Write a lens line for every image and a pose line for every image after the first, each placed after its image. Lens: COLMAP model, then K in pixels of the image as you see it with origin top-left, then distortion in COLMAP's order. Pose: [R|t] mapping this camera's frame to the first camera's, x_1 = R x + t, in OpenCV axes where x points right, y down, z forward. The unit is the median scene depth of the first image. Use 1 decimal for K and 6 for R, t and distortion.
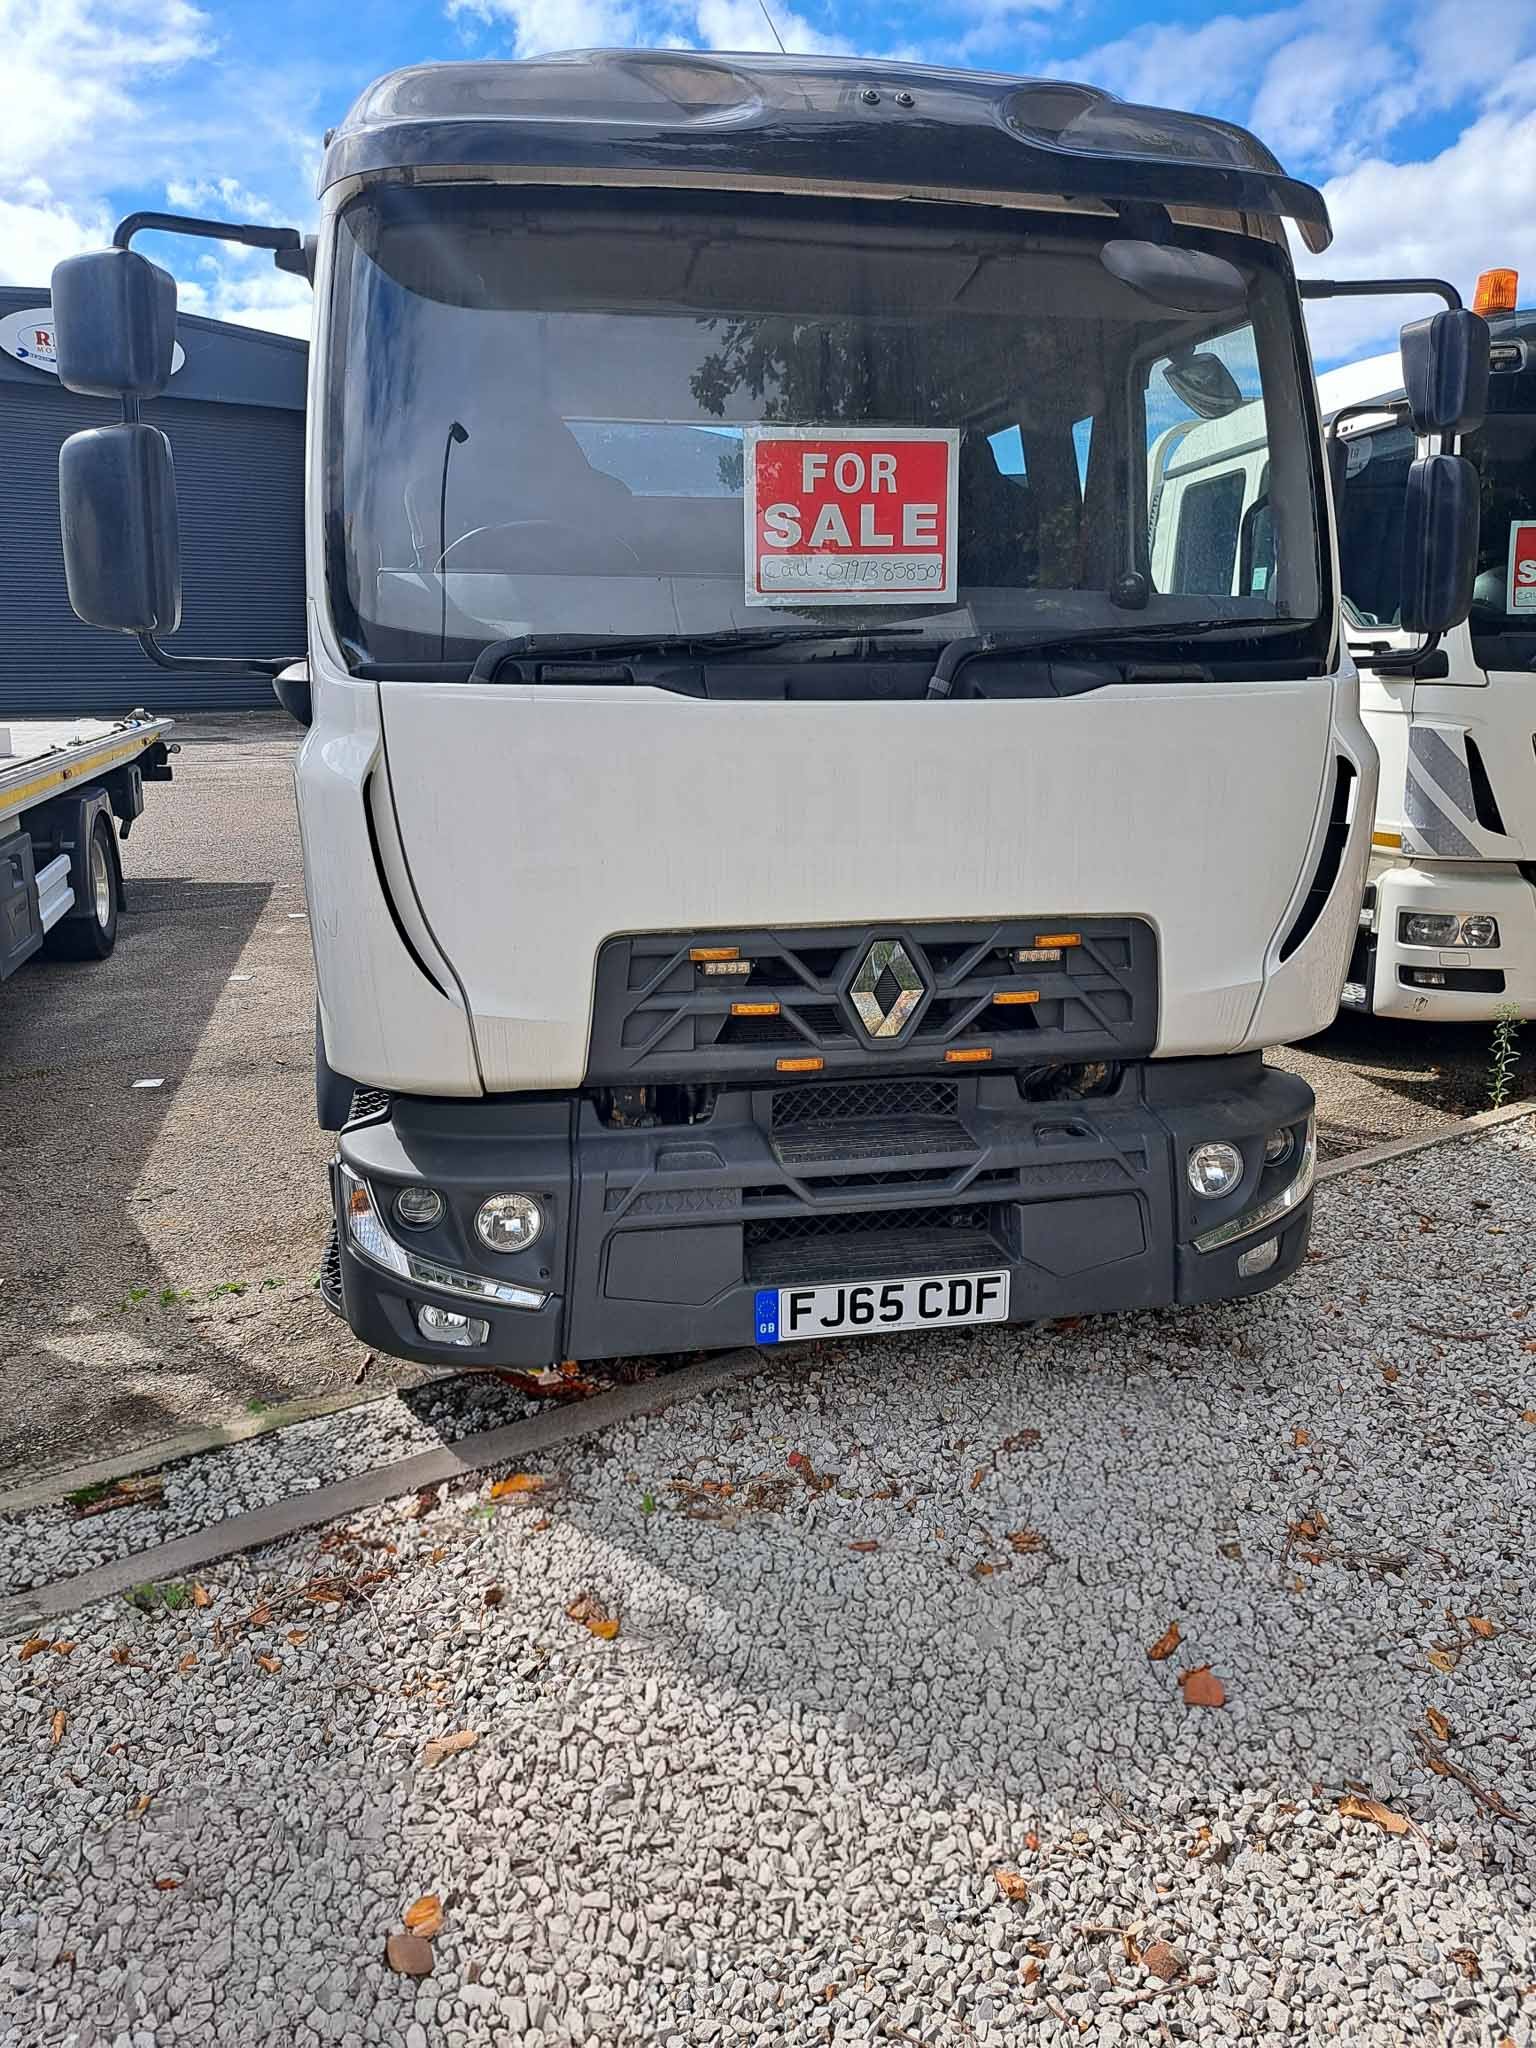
lens RADIAL K [[1474.5, 0, 752.8], [0, 1474.5, 1040.6], [0, 0, 1]] dist [0.078778, -0.042703]
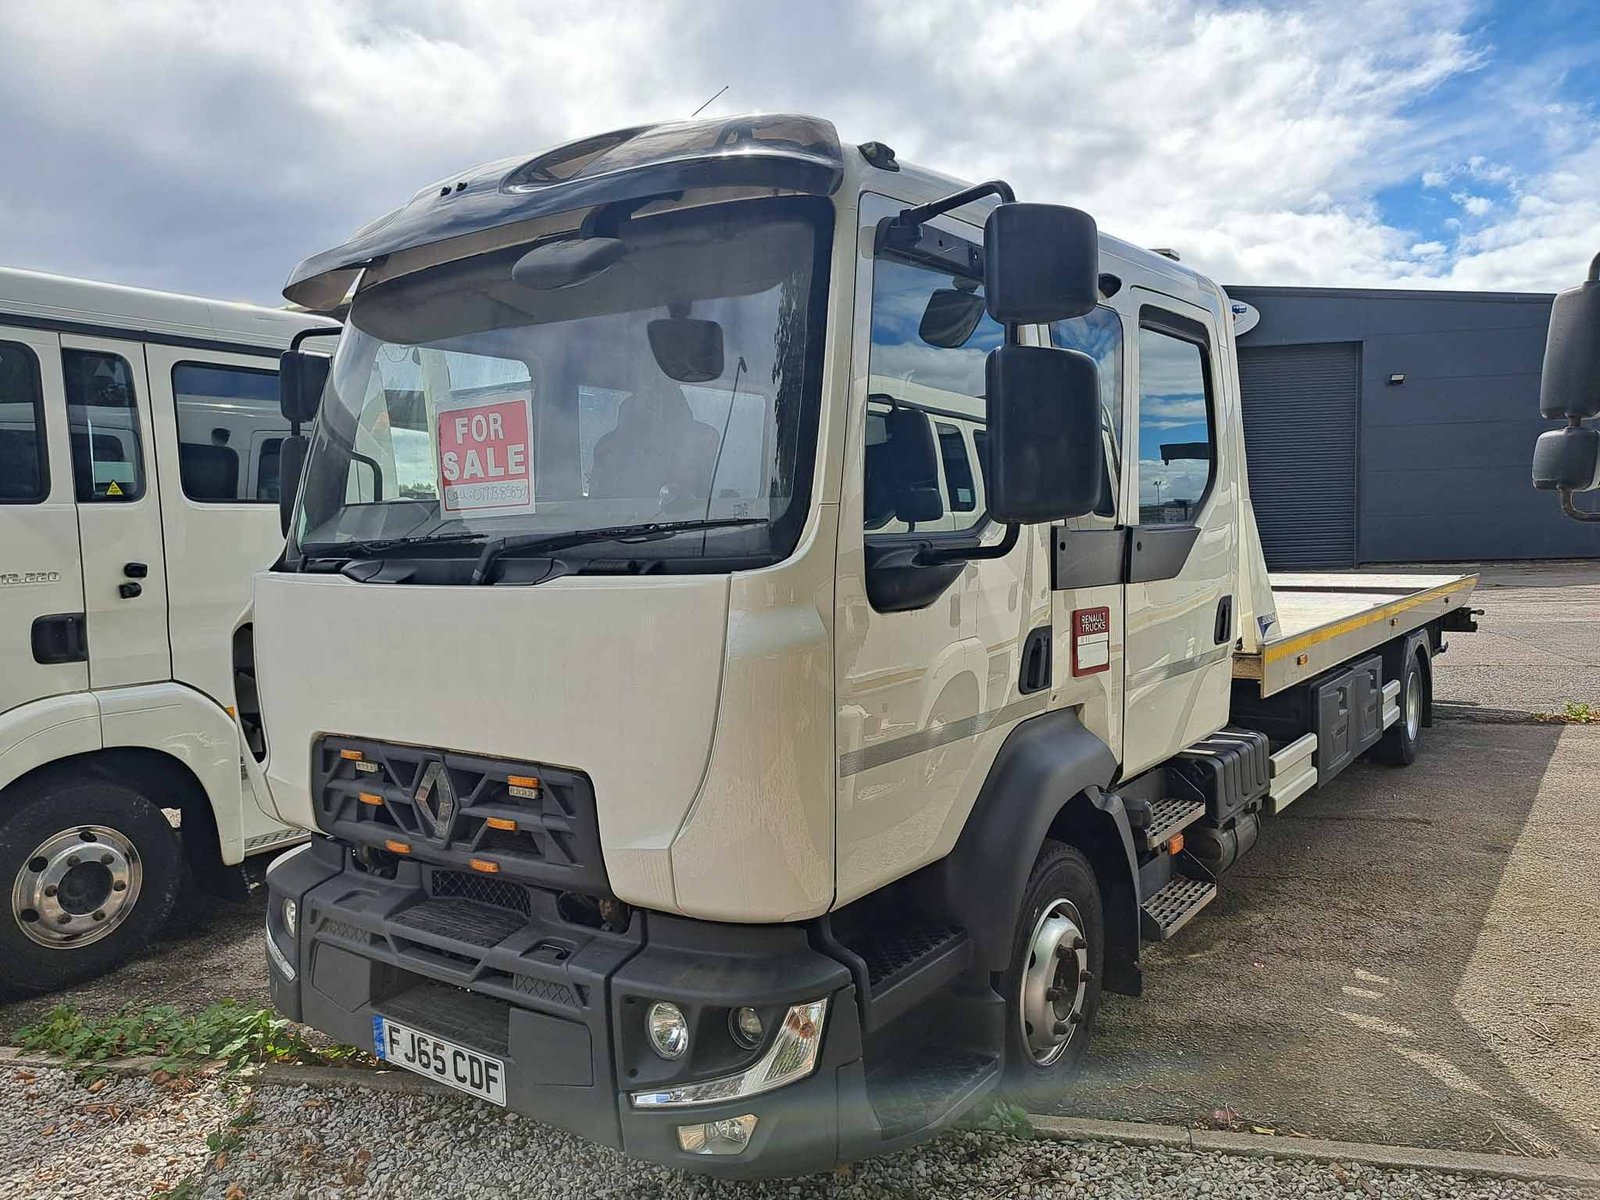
lens RADIAL K [[1152.0, 0, 808.8], [0, 1152.0, 607.9], [0, 0, 1]] dist [0.078778, -0.042703]
pose [[0.682346, 0.032226, -0.730318, 1.047501], [-0.165369, 0.979935, -0.111266, -0.139901], [0.712079, 0.196694, 0.673984, 0.500994]]
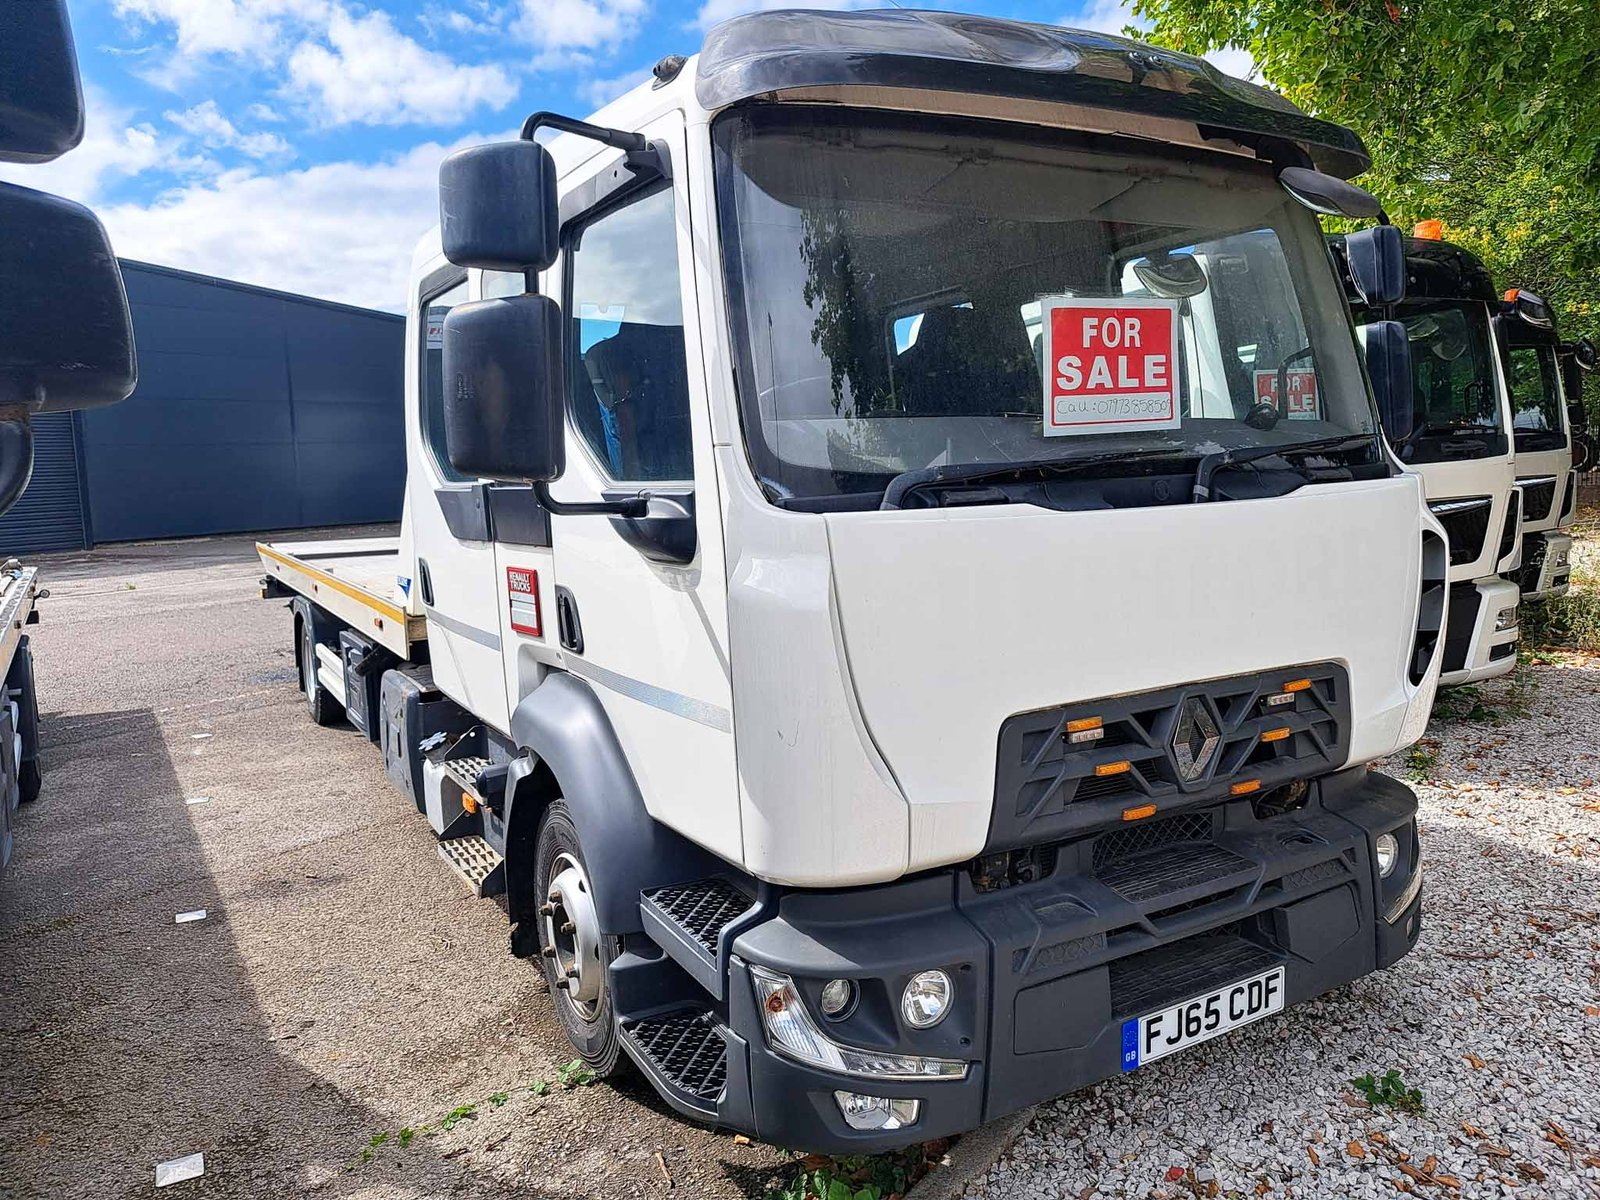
lens RADIAL K [[1152.0, 0, 790.7], [0, 1152.0, 586.8], [0, 0, 1]] dist [0.078778, -0.042703]
pose [[0.948481, -0.071574, 0.308642, -0.493987], [0.118852, 0.983388, -0.137192, -0.065273], [-0.293696, 0.166807, 0.941232, 0.186132]]
